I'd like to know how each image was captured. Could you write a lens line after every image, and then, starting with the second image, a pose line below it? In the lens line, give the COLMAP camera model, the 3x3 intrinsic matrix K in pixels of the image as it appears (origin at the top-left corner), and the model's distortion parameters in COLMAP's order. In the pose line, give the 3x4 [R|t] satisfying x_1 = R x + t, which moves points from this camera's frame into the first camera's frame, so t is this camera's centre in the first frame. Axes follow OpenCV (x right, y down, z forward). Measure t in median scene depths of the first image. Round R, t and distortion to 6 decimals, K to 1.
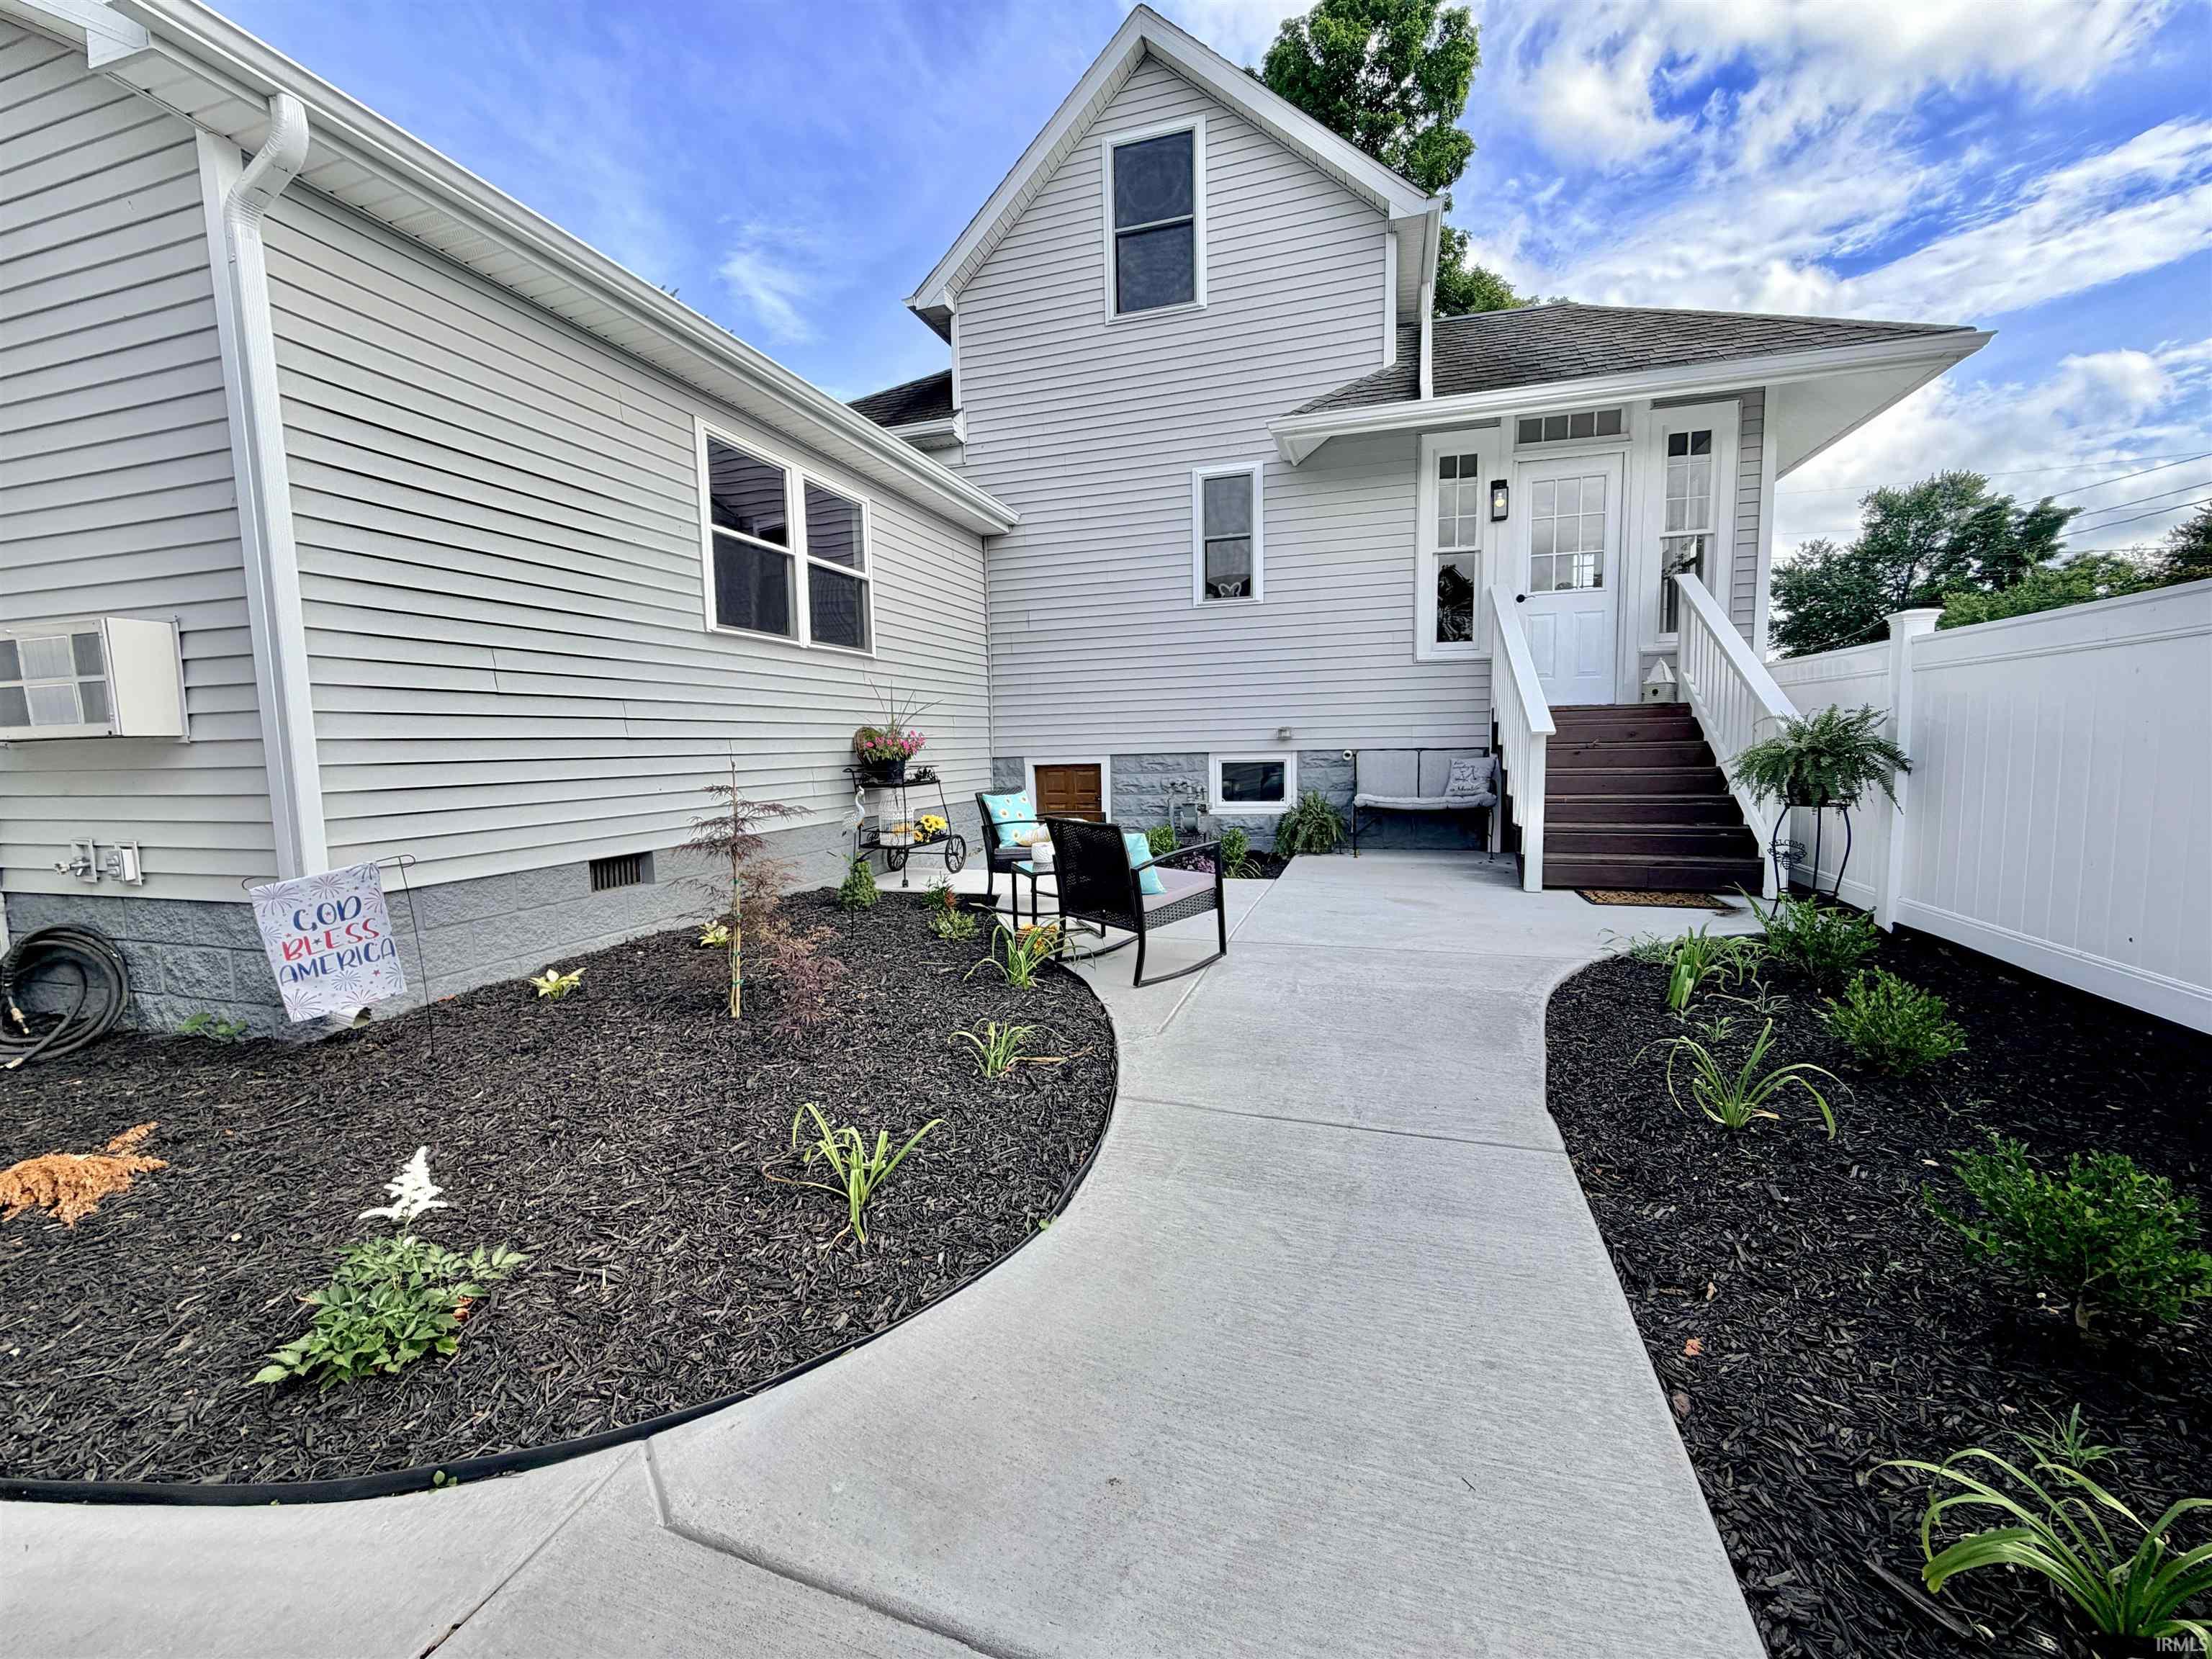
lens RADIAL K [[882.0, 0, 1108.4], [0, 882.0, 829.2], [0, 0, 1]] dist [0.002380, 0.000164]
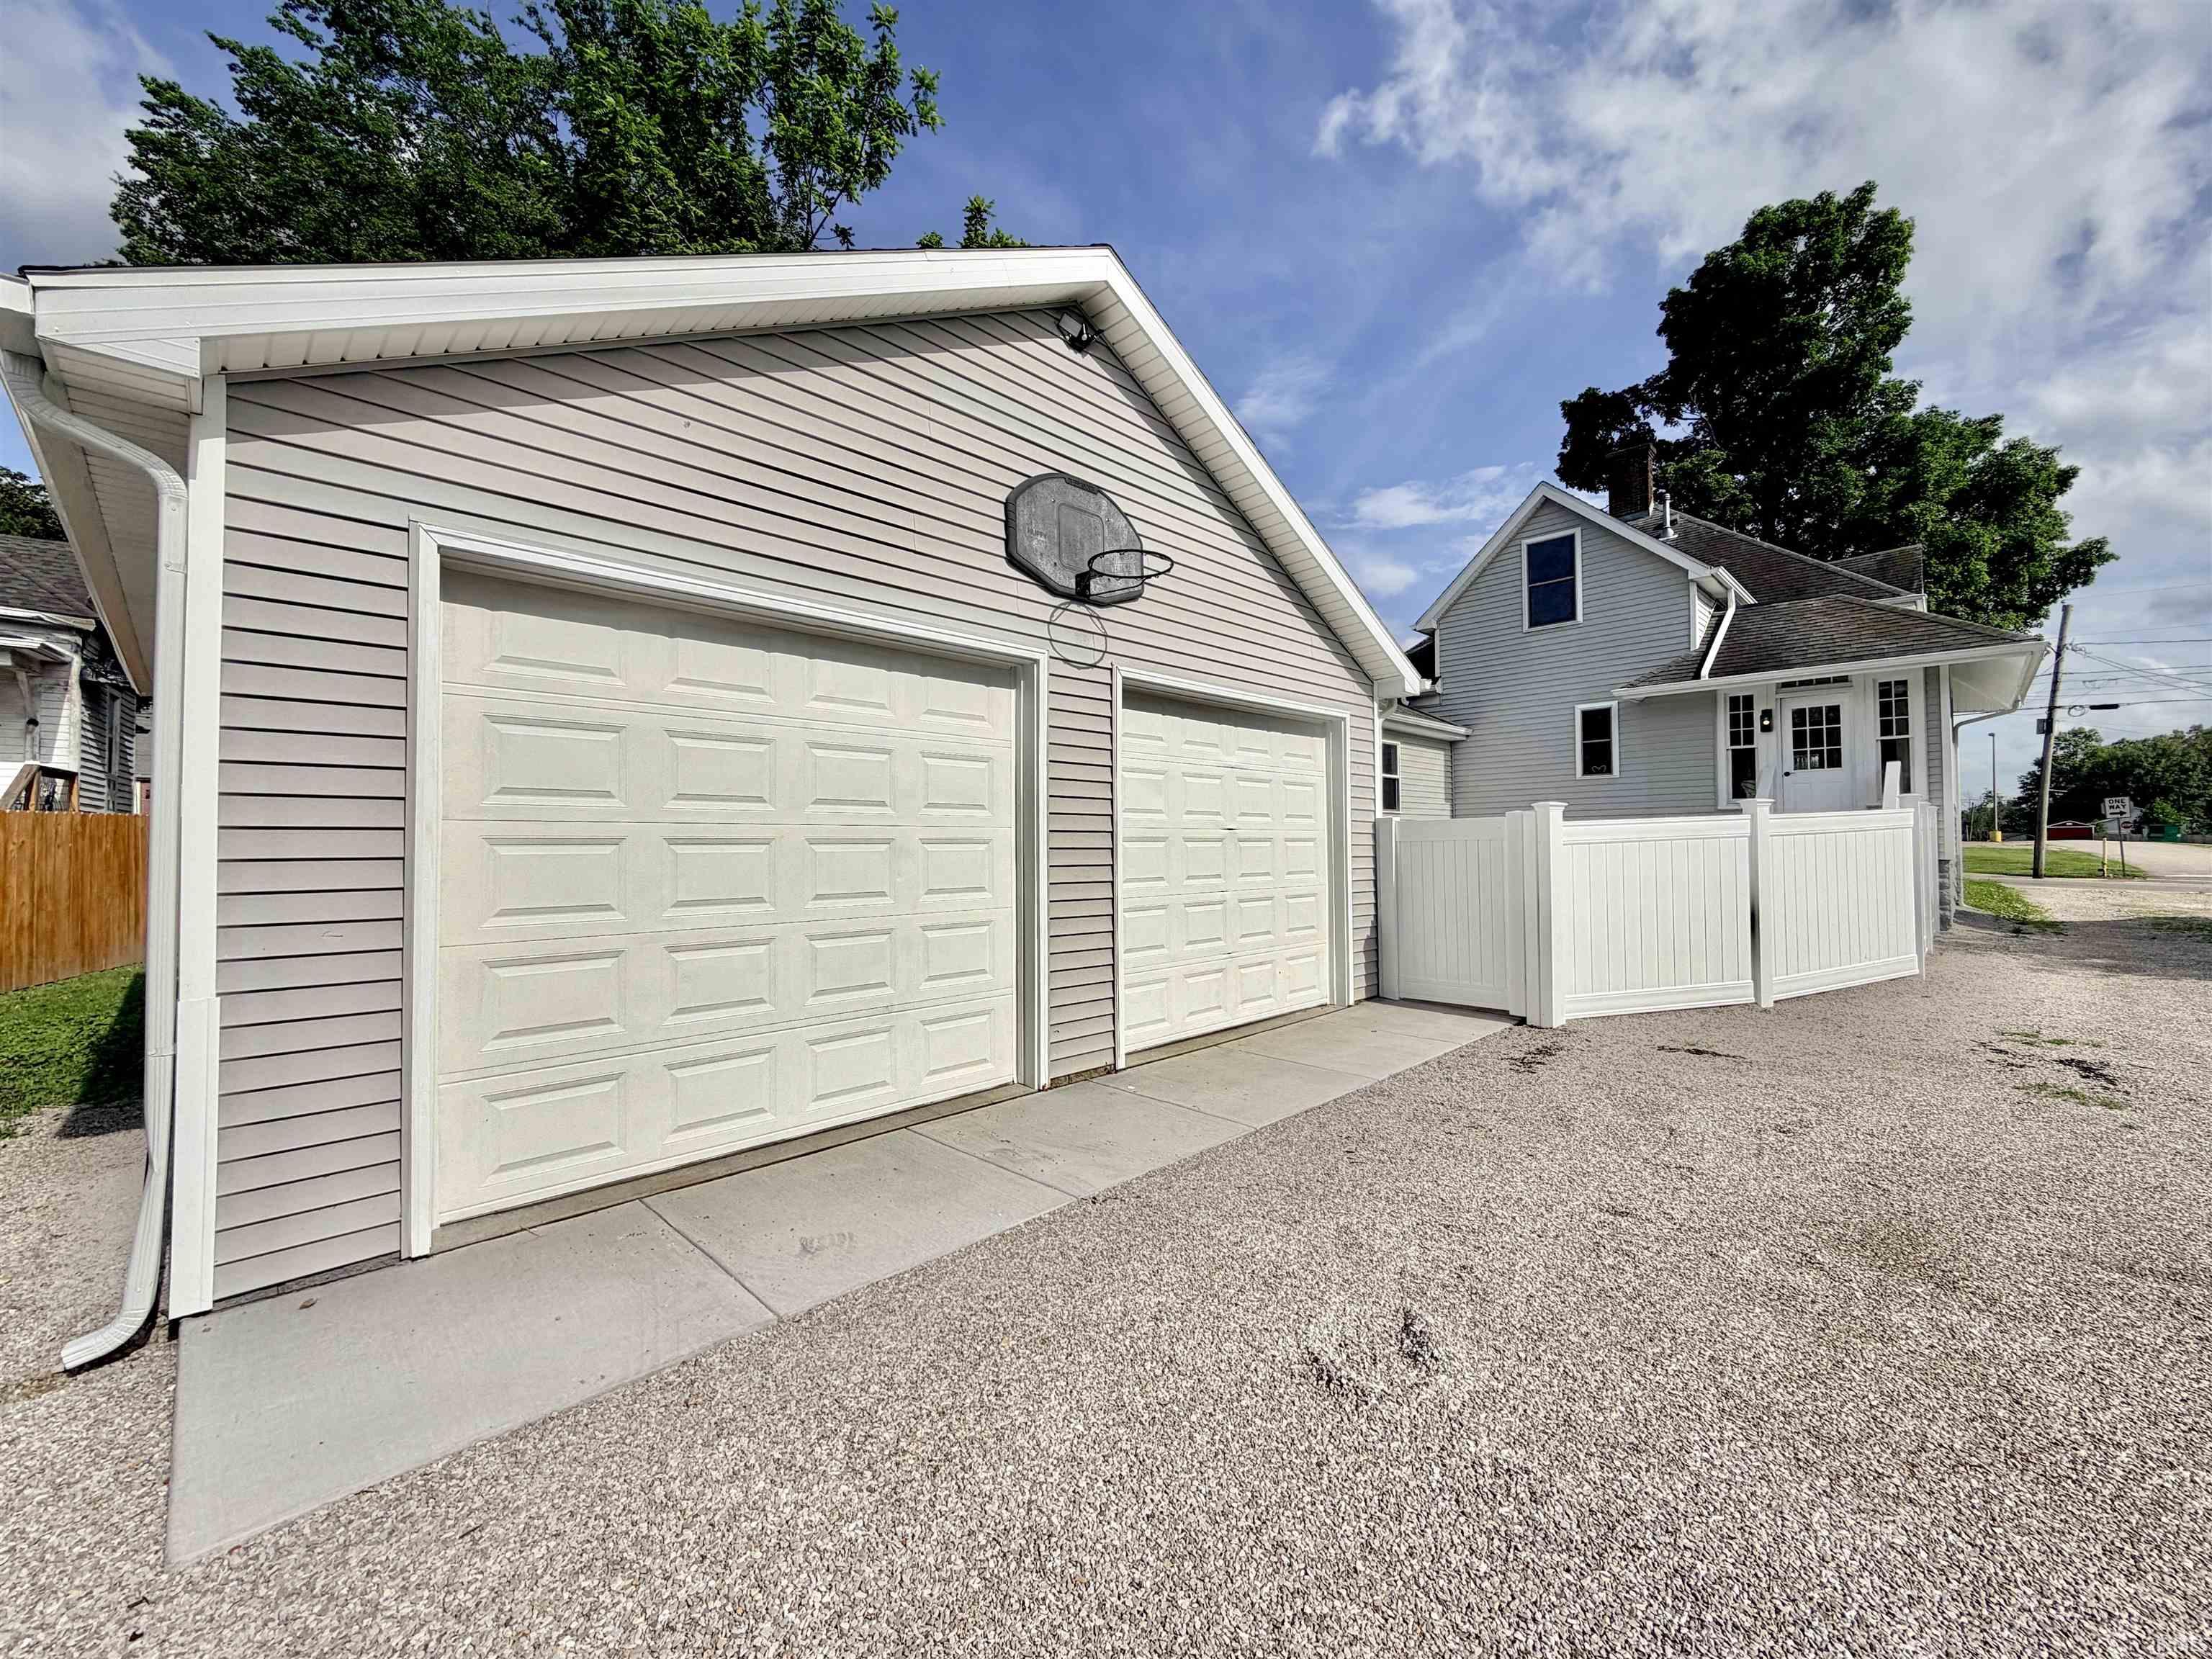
lens RADIAL K [[882.0, 0, 1099.9], [0, 882.0, 831.6], [0, 0, 1]] dist [0.002380, 0.000164]
pose [[0.887545, 0.003028, -0.460711, 0.066709], [-0.055612, 0.993371, -0.100606, 0.092046], [0.457352, 0.114913, 0.881830, -1.062100]]
